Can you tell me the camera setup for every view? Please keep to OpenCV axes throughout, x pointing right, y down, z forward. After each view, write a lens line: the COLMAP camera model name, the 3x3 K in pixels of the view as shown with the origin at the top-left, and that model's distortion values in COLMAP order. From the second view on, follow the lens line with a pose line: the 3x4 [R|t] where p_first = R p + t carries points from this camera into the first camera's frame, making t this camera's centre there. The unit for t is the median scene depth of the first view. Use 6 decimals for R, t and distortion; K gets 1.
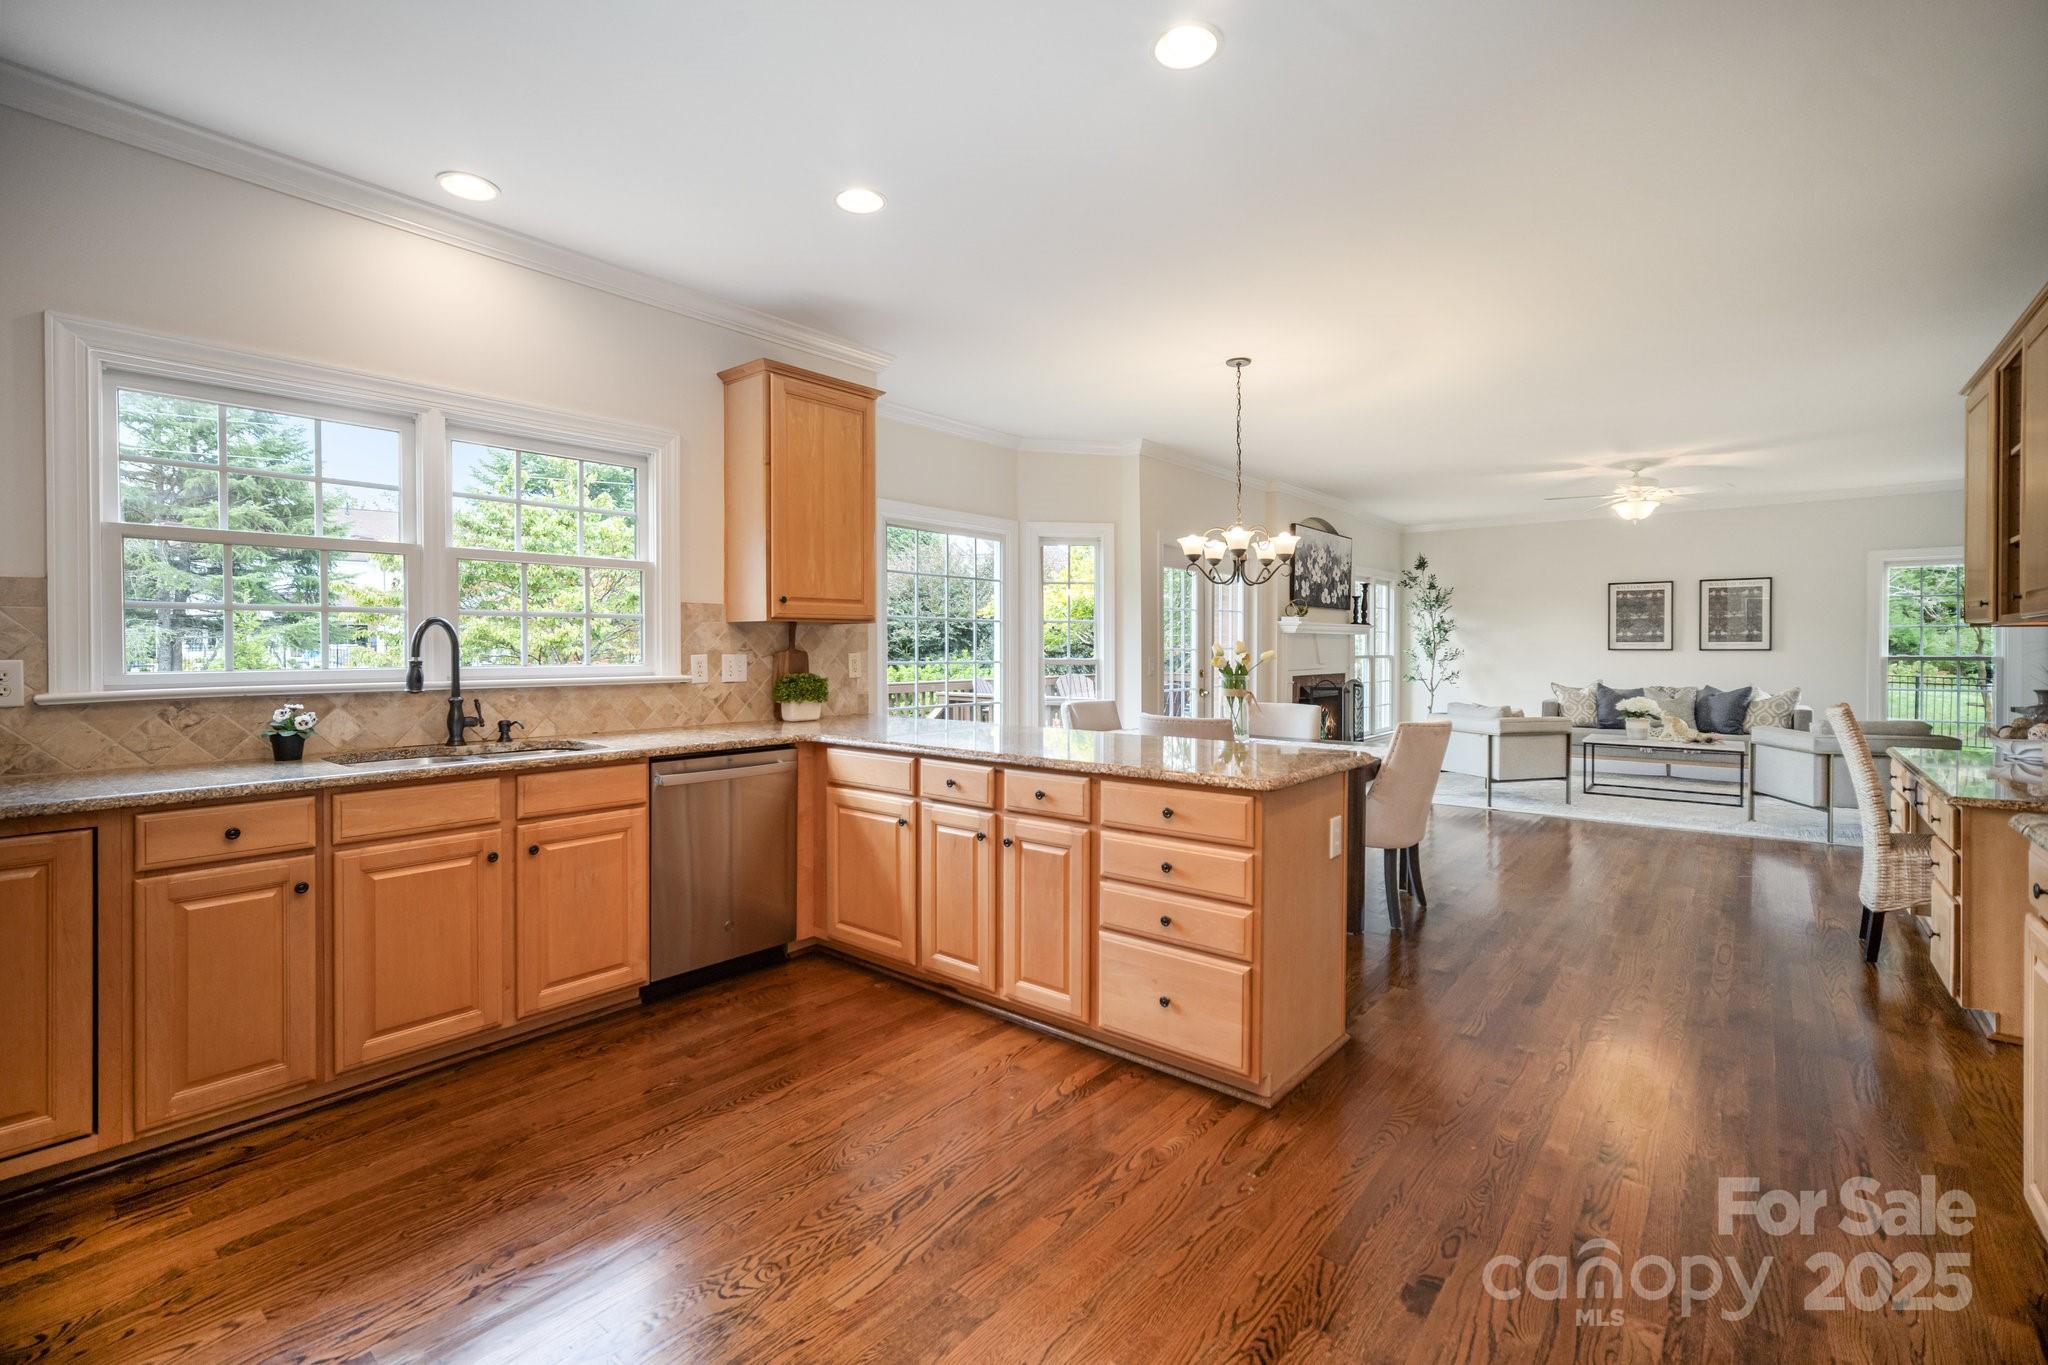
lens RADIAL K [[909.1, 0, 1035.7], [0, 909.1, 649.5], [0, 0, 1]] dist [-0.009838, 0.000651]
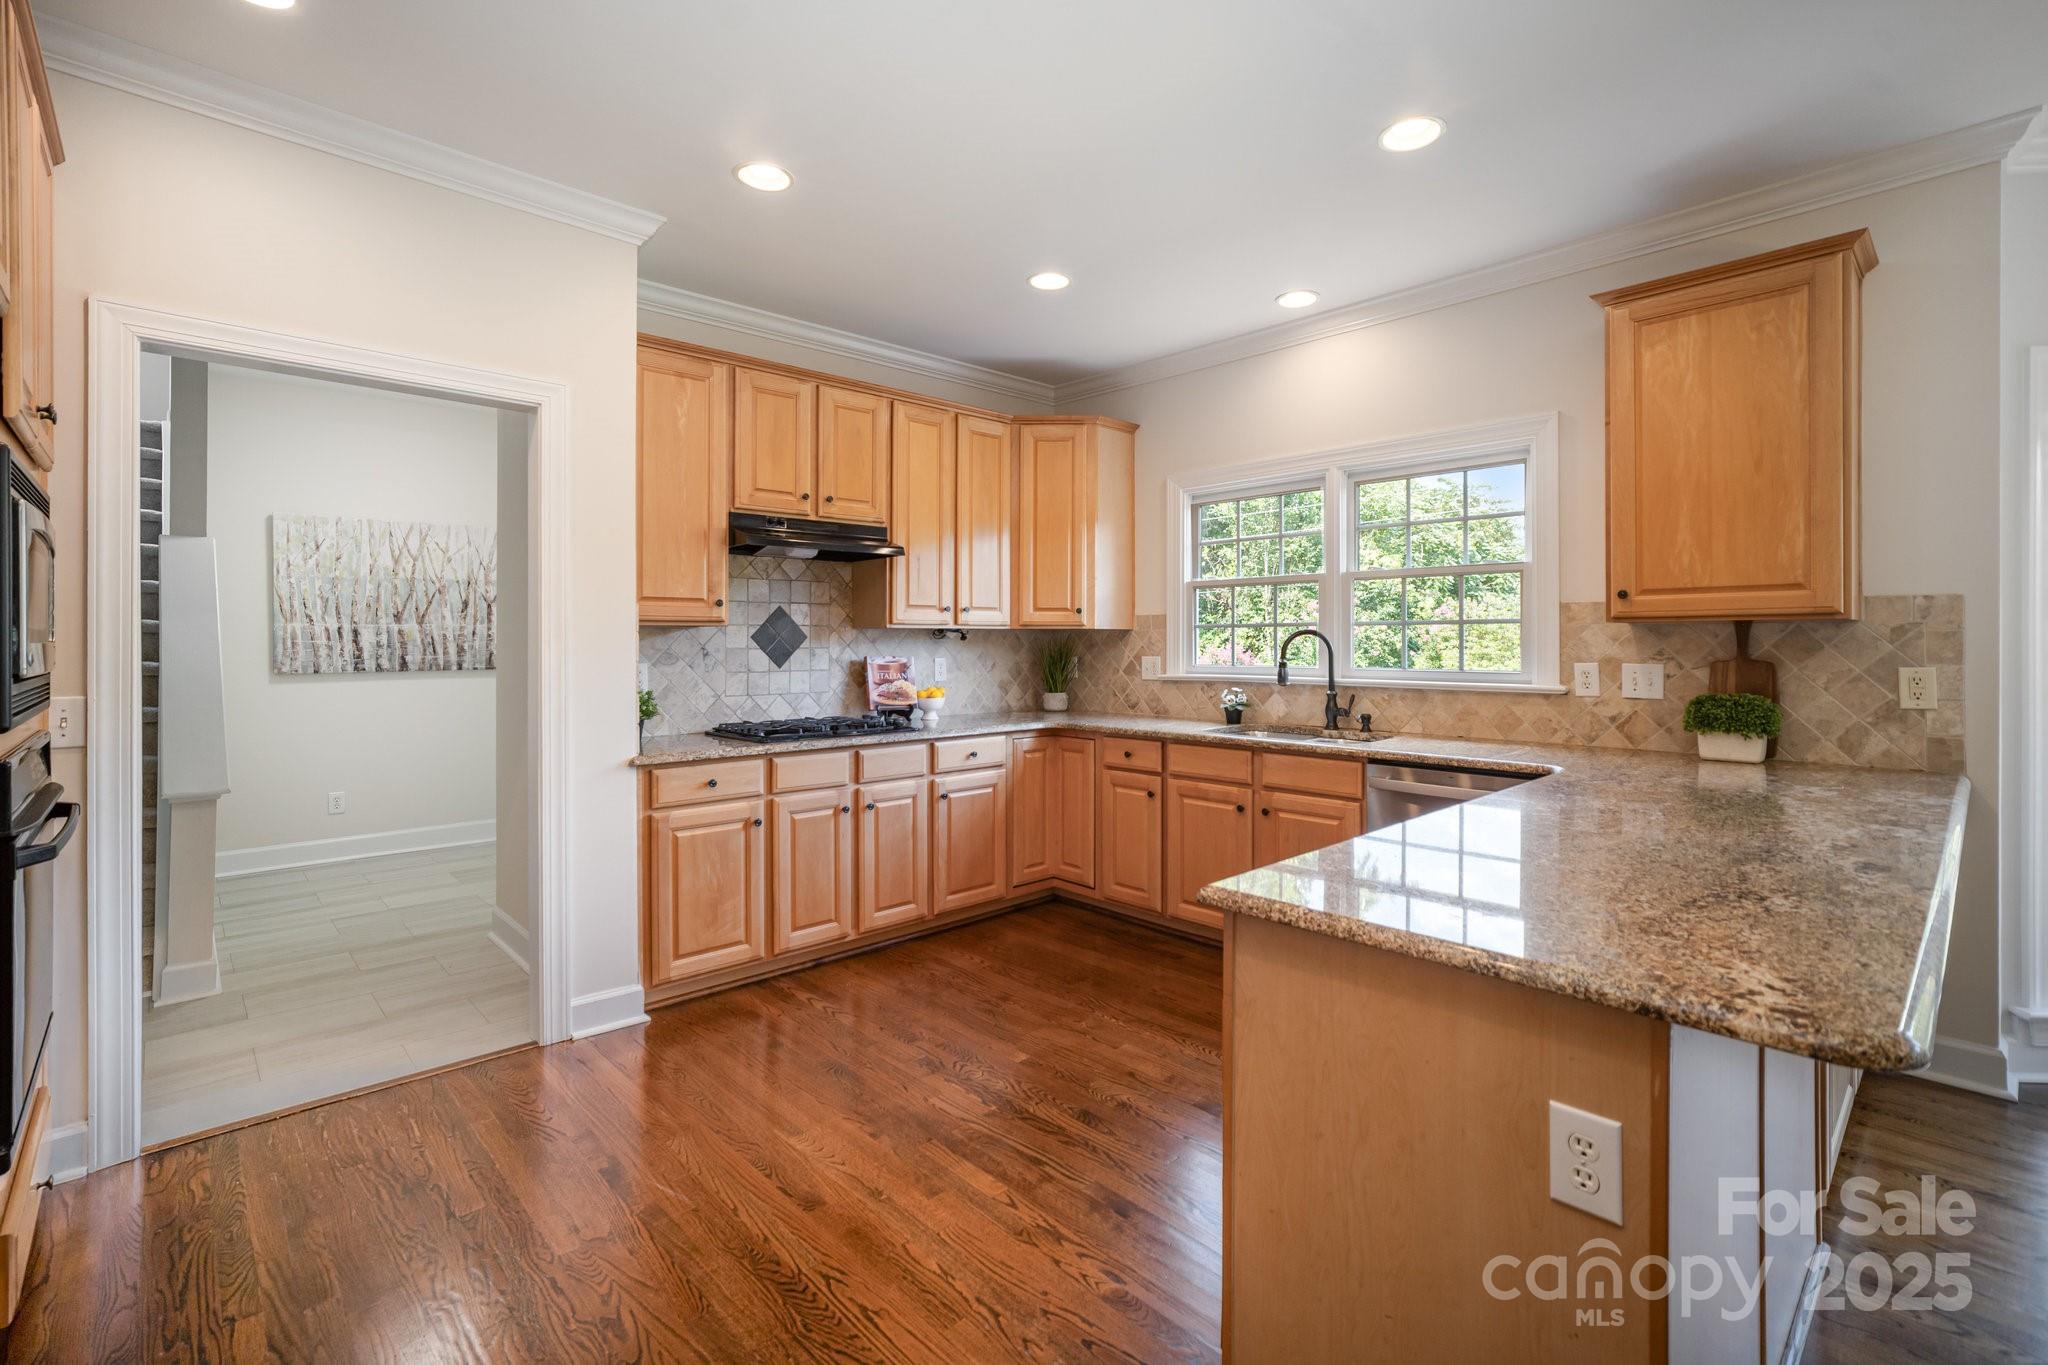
lens RADIAL K [[909.1, 0, 1005.4], [0, 909.1, 636.9], [0, 0, 1]] dist [-0.009838, 0.000651]
pose [[-0.145362, -0.002244, -0.989376, 0.587399], [0.000496, 0.999997, -0.002340, -0.018111], [0.989378, -0.000831, -0.145360, 0.625917]]
